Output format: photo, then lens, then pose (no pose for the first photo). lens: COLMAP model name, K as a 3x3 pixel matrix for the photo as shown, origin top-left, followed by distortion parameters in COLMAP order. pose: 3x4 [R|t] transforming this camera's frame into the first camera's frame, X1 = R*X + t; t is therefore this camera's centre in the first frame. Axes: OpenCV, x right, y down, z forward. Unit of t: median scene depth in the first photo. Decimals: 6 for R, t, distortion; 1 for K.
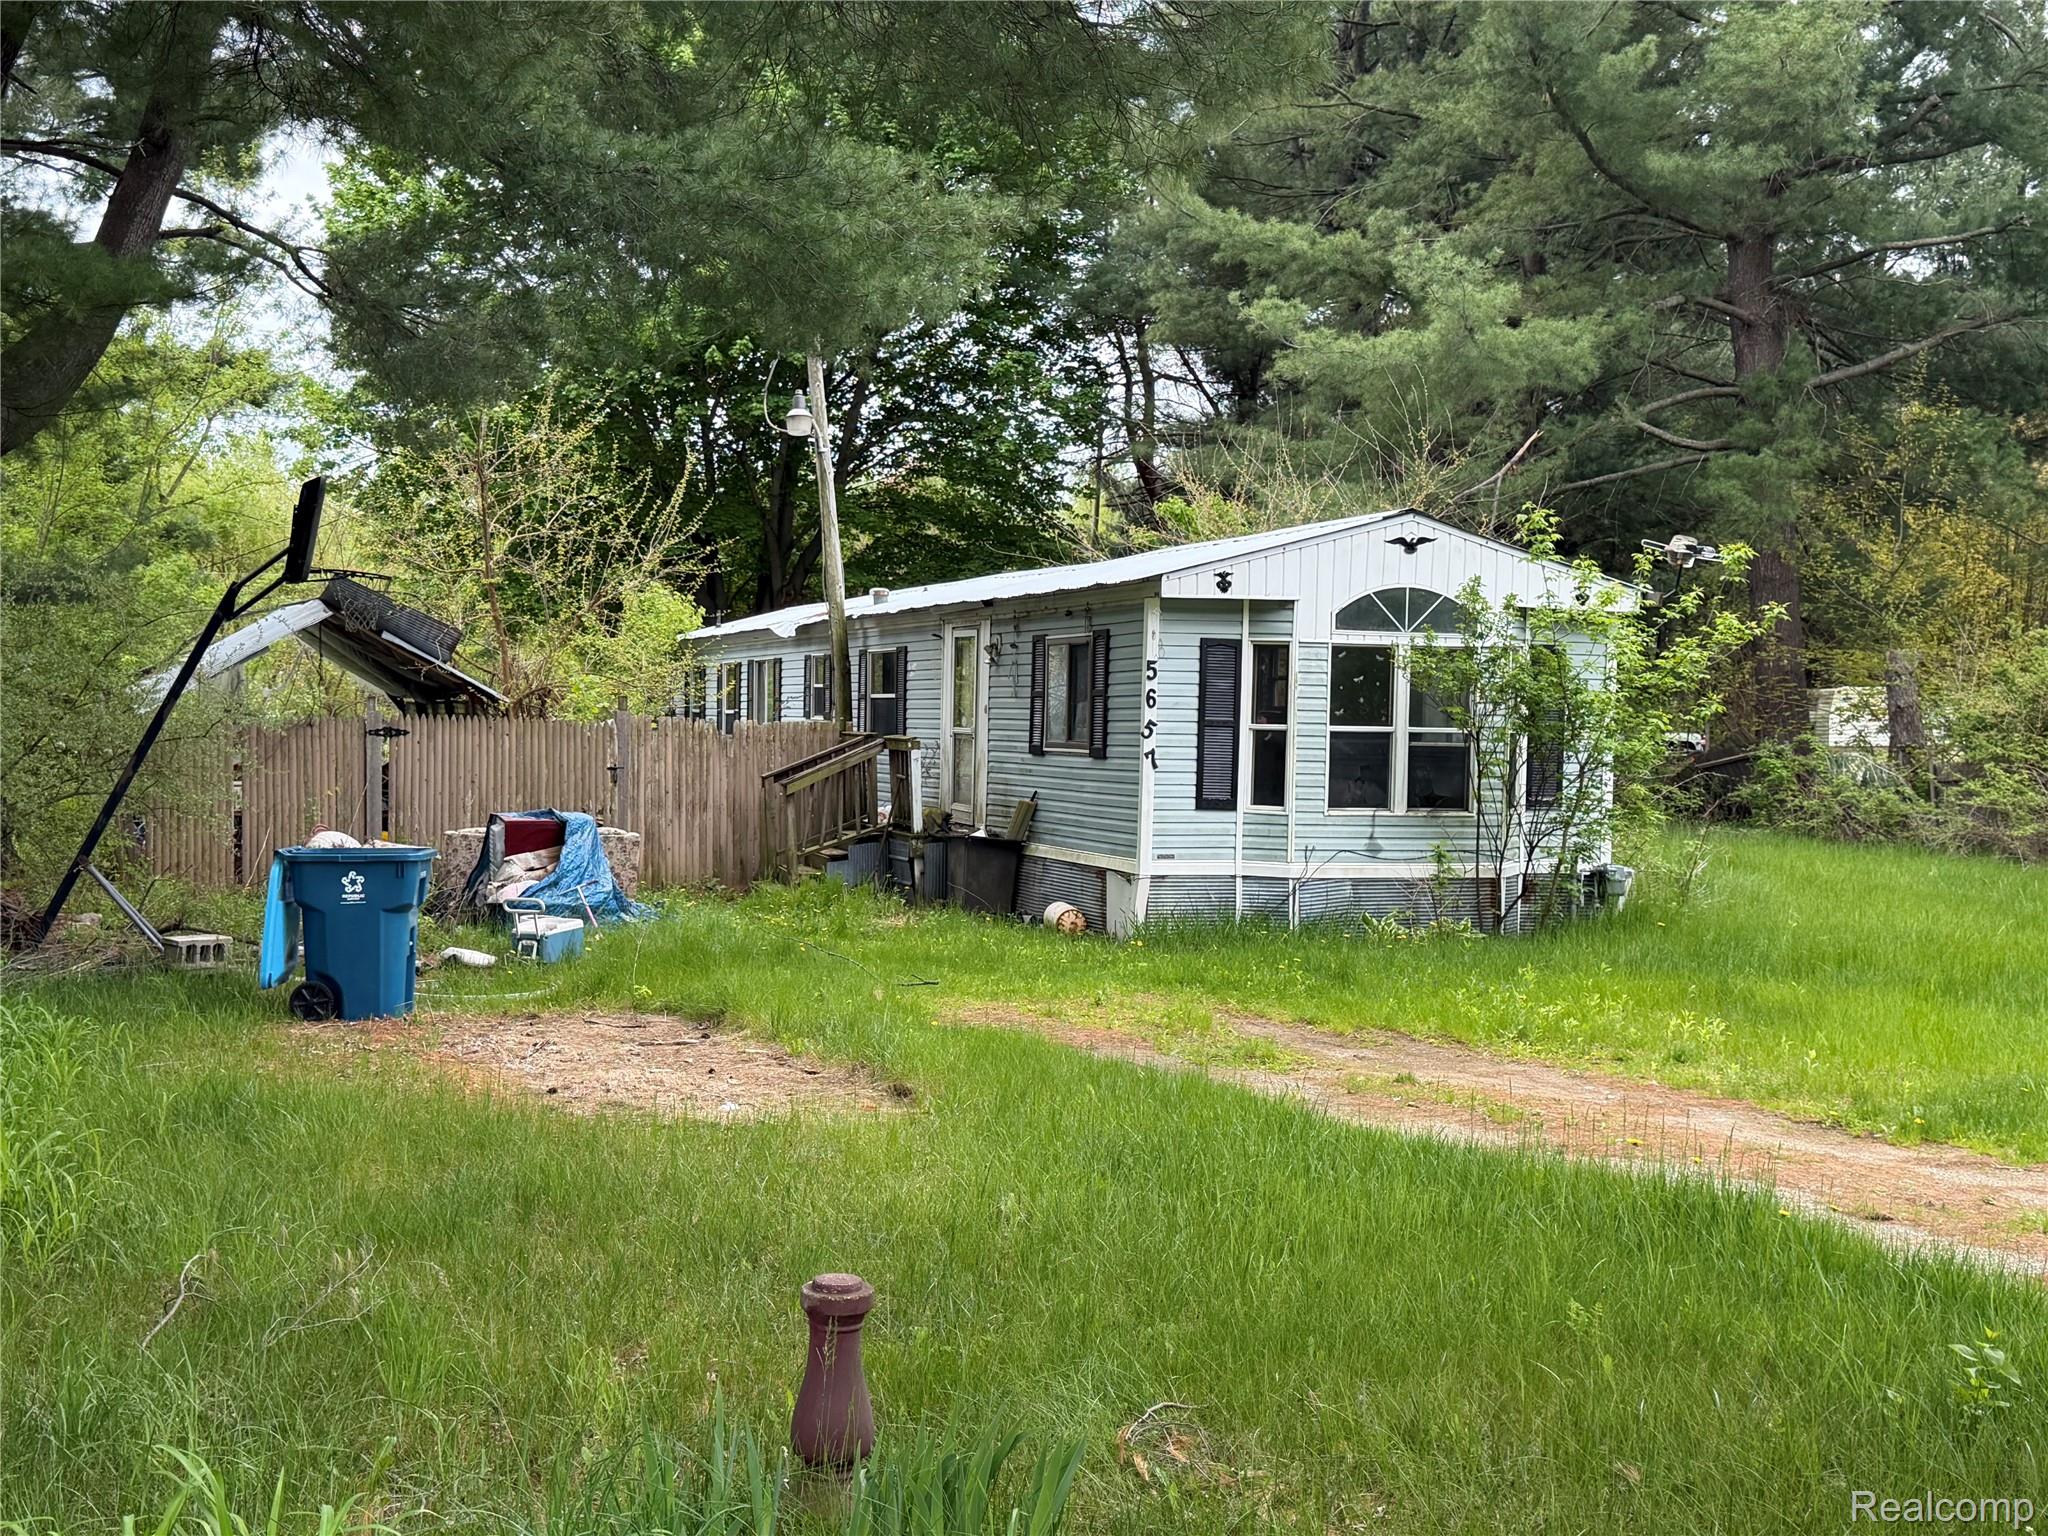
lens RADIAL K [[2521.6, 0, 1024.0], [0, 2521.6, 768.0], [0, 0, 1]] dist [0.232940, 0.004623]
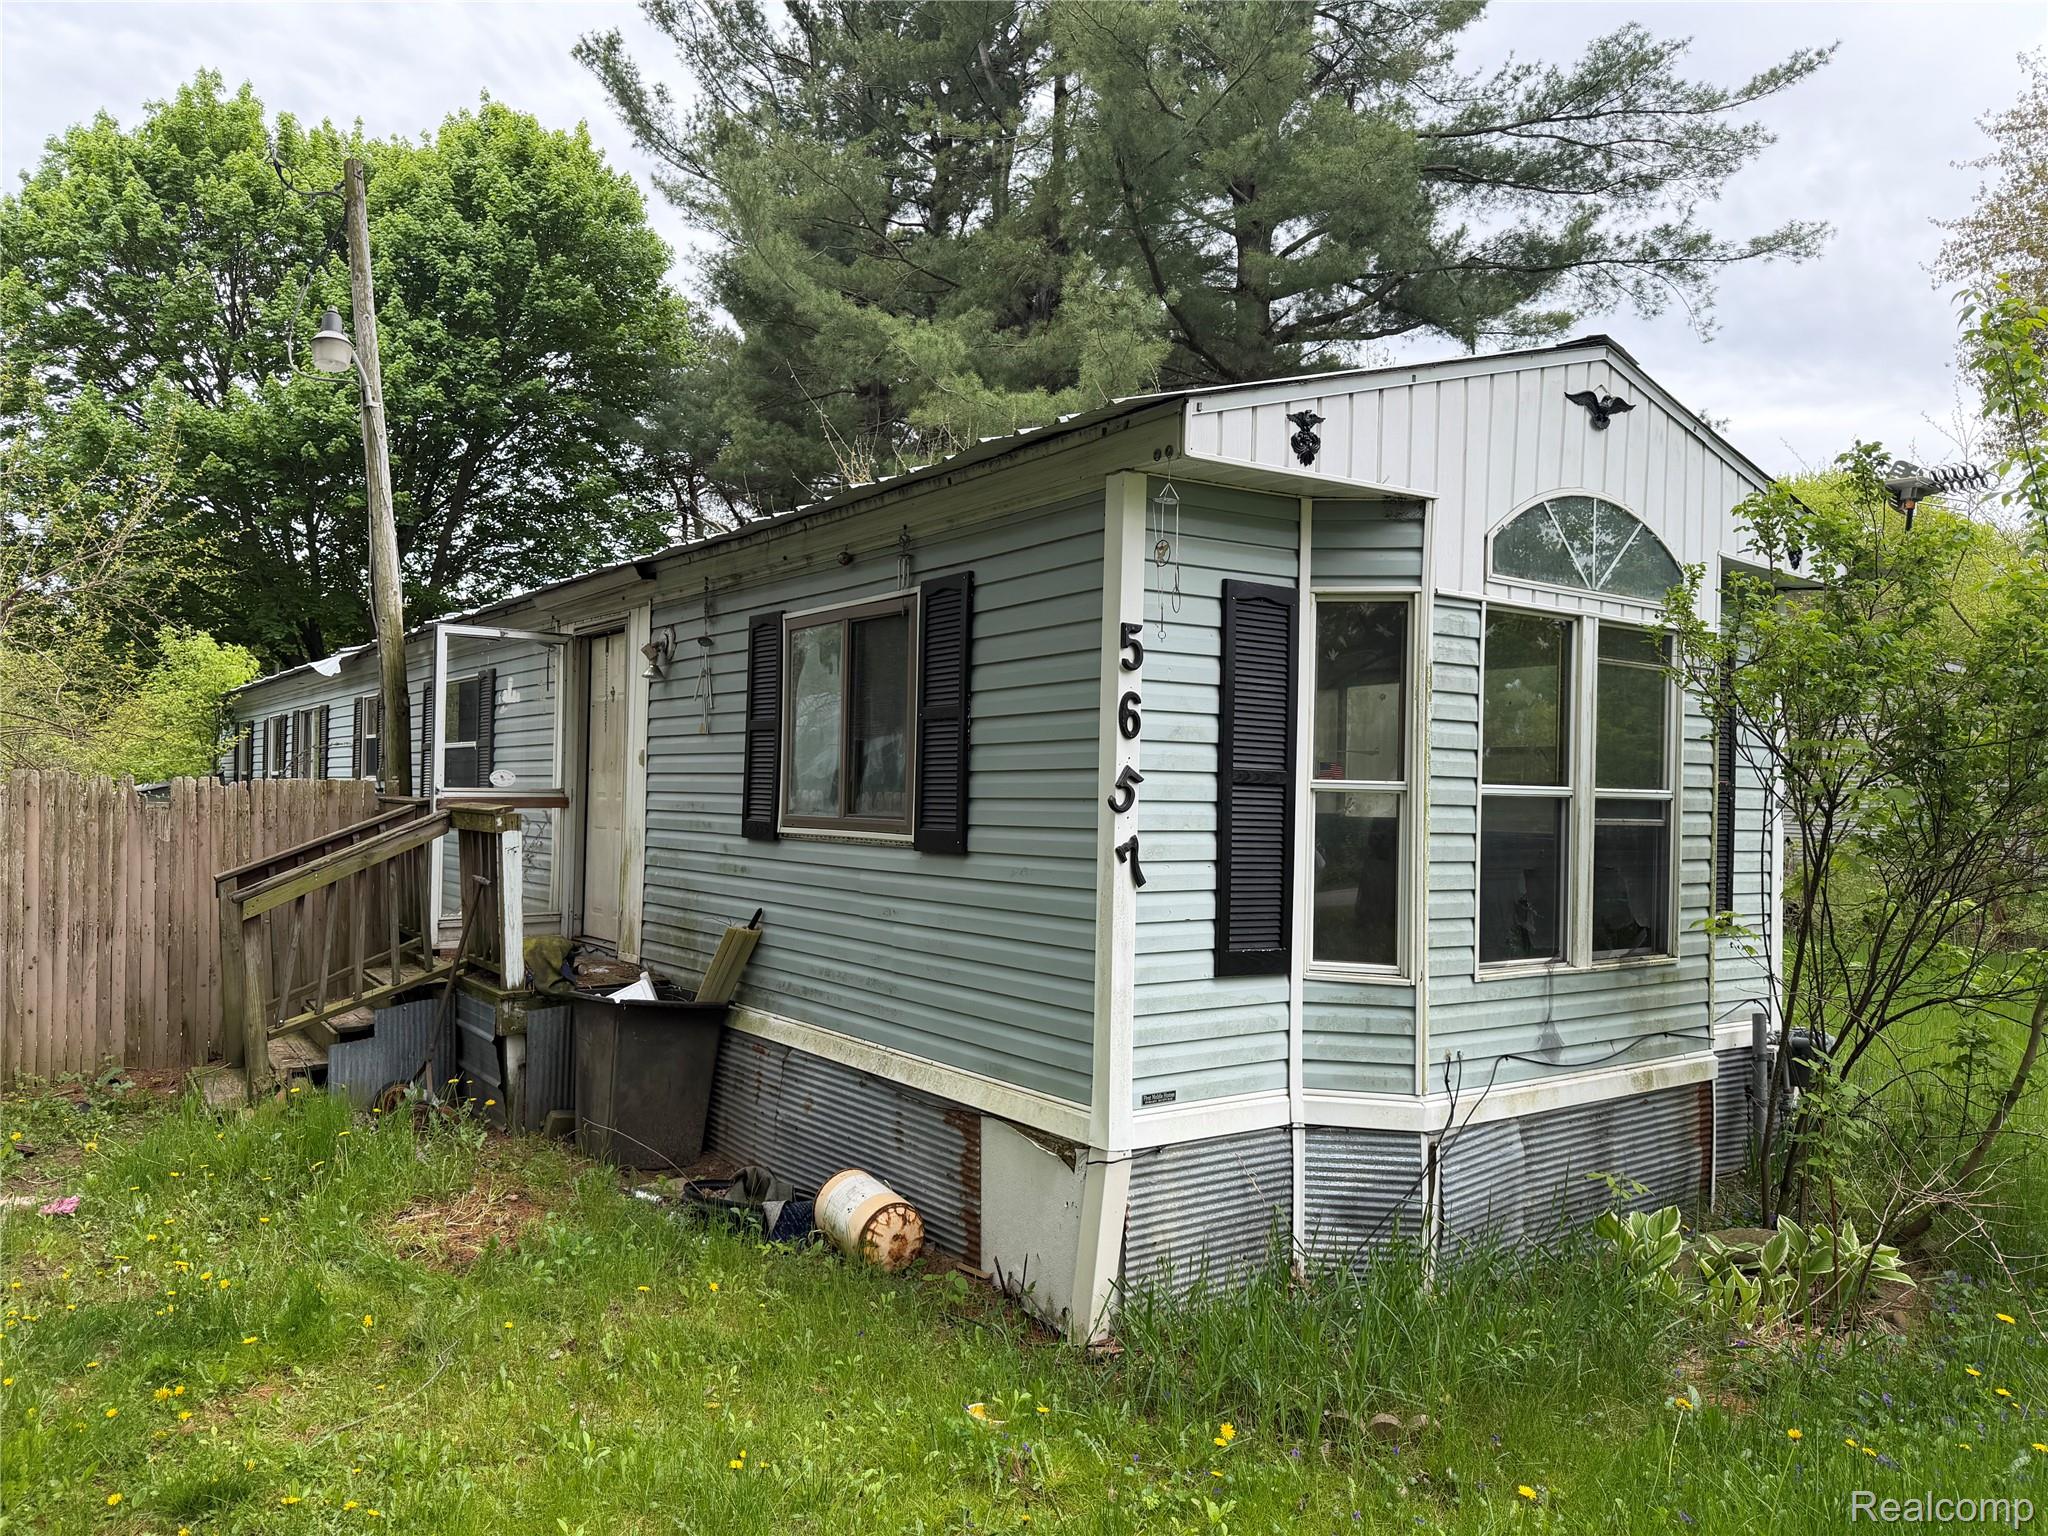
lens RADIAL K [[1457.0, 0, 1023.0], [0, 1457.0, 763.3], [0, 0, 1]] dist [0.166228, -0.284244]
pose [[0.956413, 0.005298, 0.291970, -0.032083], [0.005089, 0.999381, -0.034807, -0.010300], [-0.291974, 0.034776, 0.955794, 0.691020]]
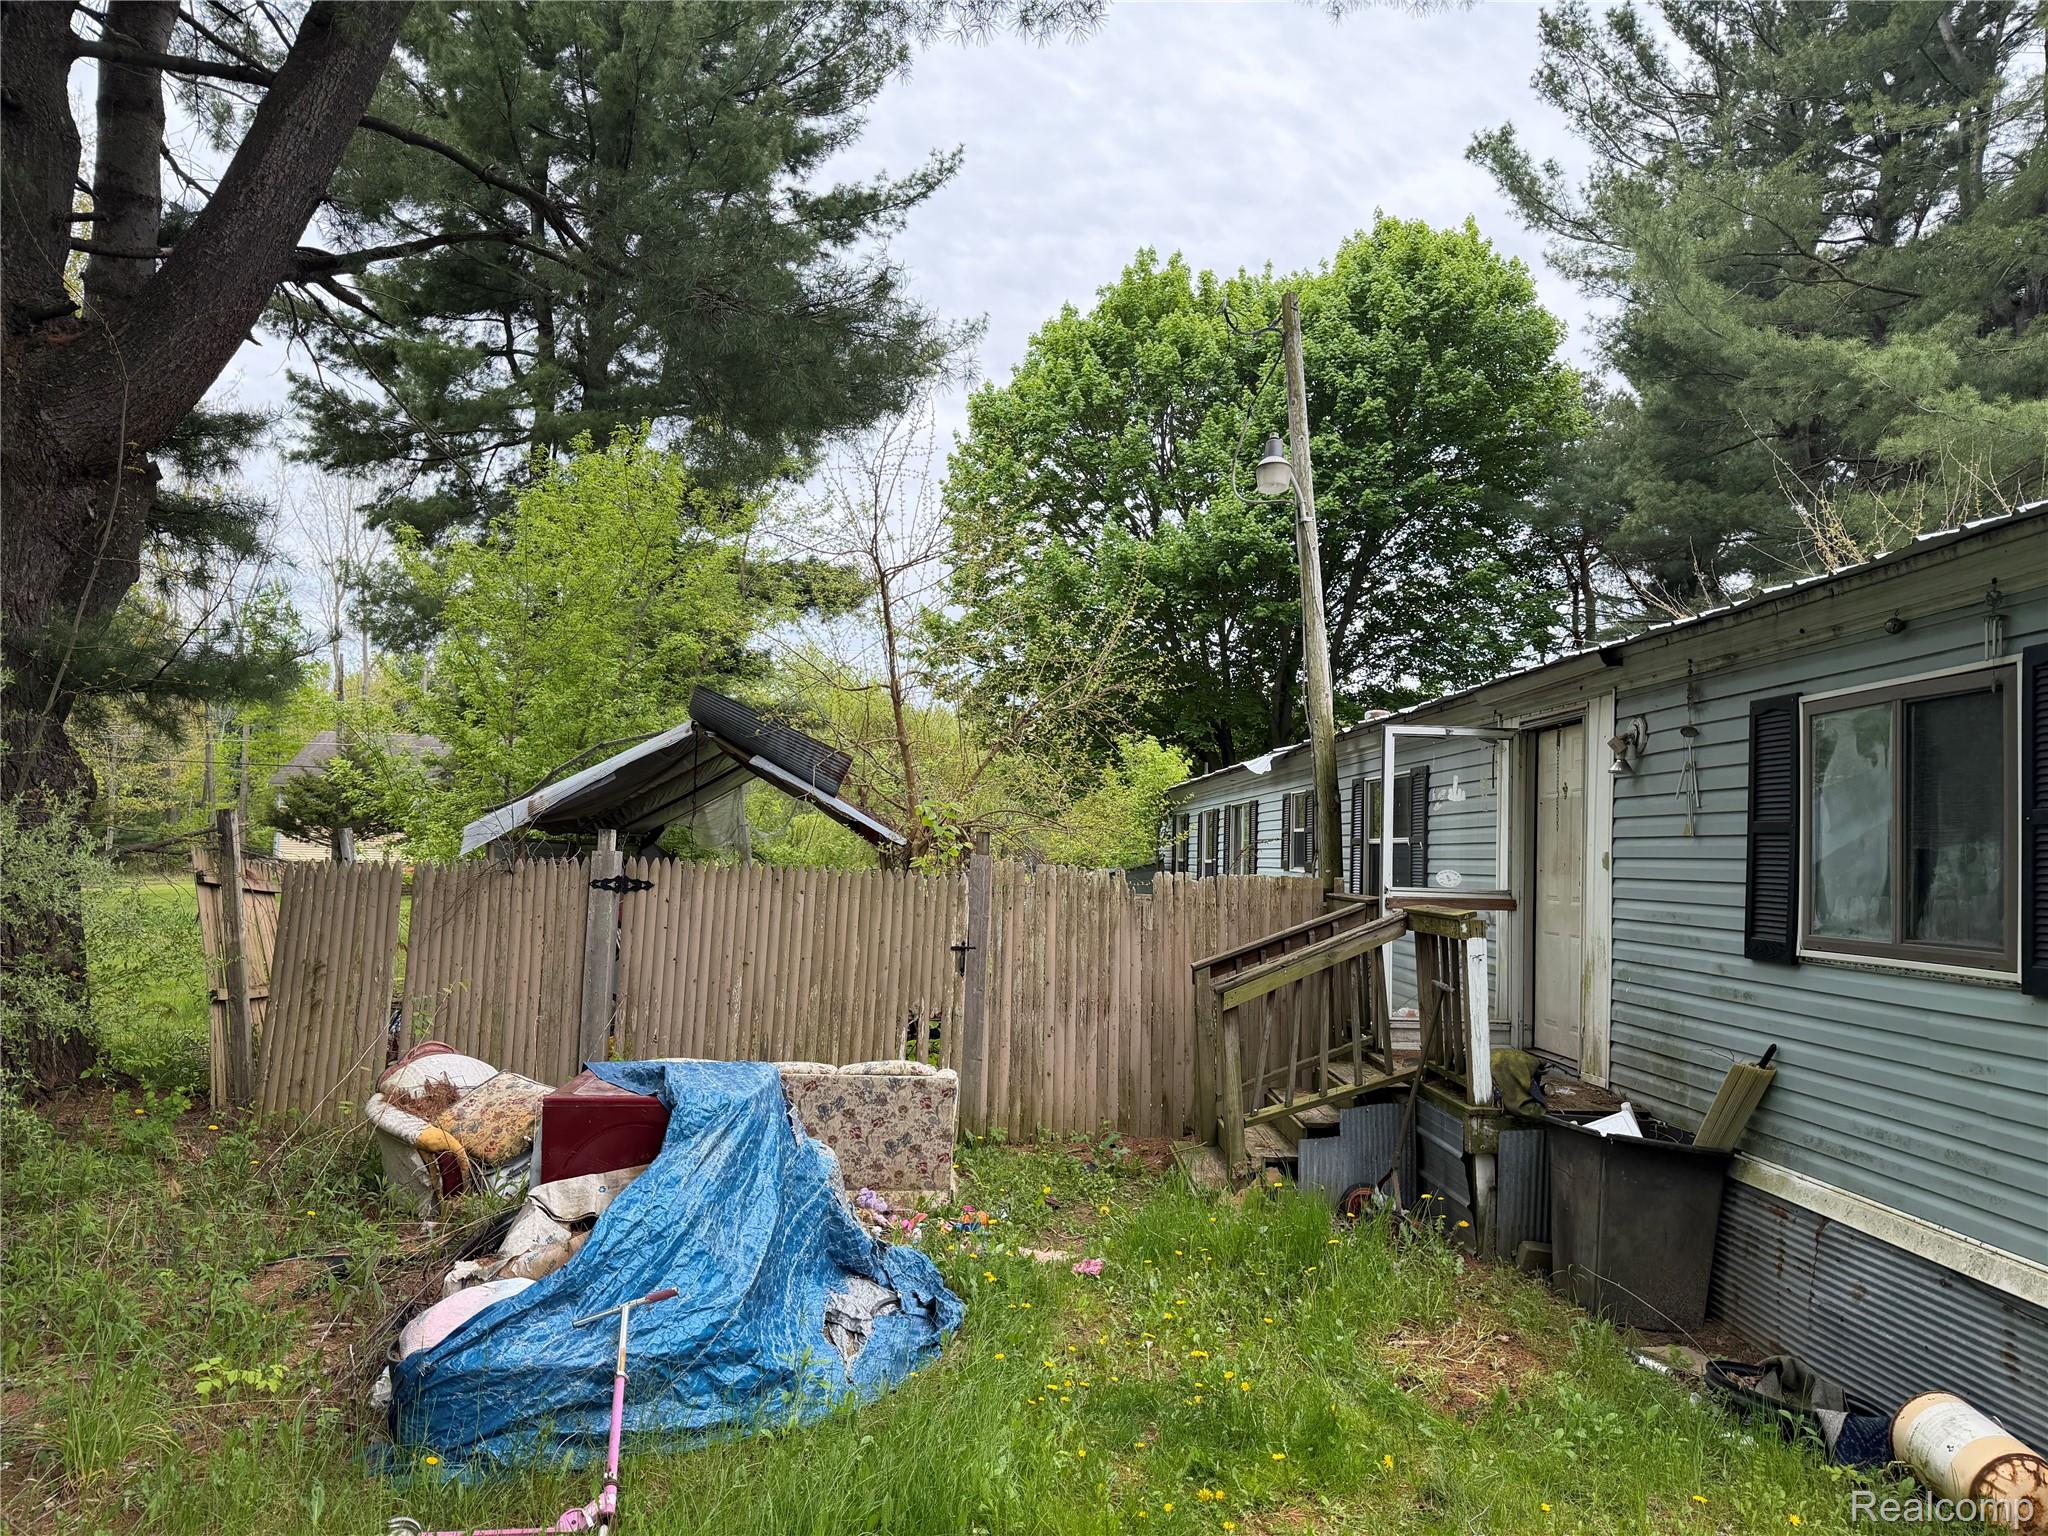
lens RADIAL K [[1471.1, 0, 1019.6], [0, 1471.1, 771.8], [0, 0, 1]] dist [0.065530, -0.061281]
pose [[0.960995, -0.003174, -0.276546, -0.049994], [-0.020212, 0.996454, -0.081672, -0.014681], [0.275825, 0.084076, 0.957524, 0.707162]]
